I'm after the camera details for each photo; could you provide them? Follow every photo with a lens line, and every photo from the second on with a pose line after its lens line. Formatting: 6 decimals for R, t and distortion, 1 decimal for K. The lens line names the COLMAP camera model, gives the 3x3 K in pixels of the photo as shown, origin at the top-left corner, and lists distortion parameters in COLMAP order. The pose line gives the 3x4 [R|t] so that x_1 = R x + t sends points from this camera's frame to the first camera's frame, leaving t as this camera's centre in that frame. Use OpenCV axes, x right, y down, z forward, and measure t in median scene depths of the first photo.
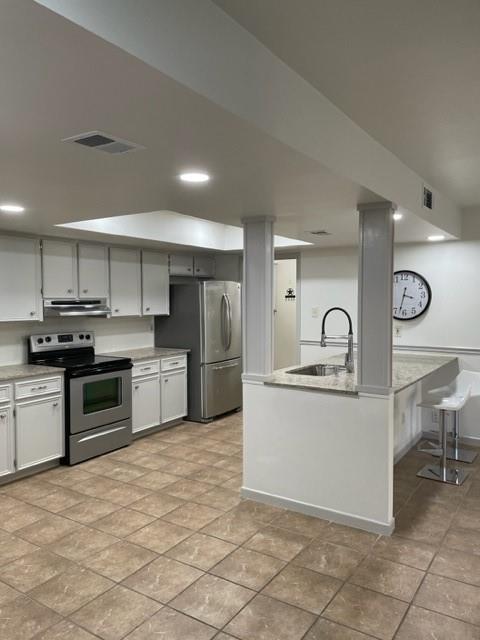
lens RADIAL K [[486.2, 0, 237.8], [0, 486.2, 317.3], [0, 0, 1]] dist [0.044152, -0.028047]
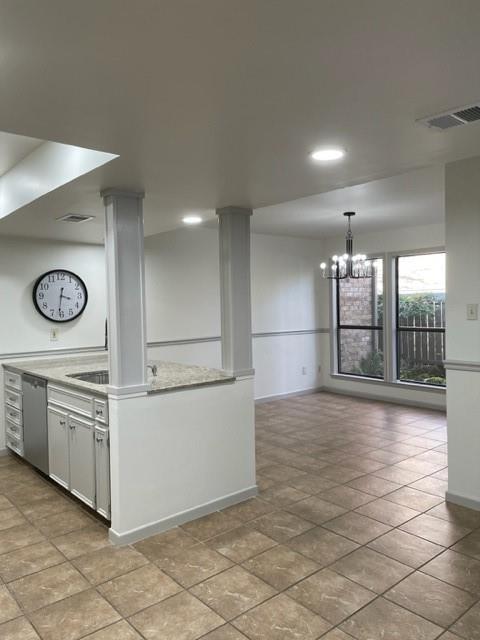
lens RADIAL K [[486.2, 0, 238.0], [0, 486.2, 322.1], [0, 0, 1]] dist [0.044152, -0.028047]
pose [[0.277516, -0.041083, 0.959842, -0.741658], [0.058415, 0.997958, 0.025825, 0.001219], [-0.958943, 0.048902, 0.279349, 0.643925]]
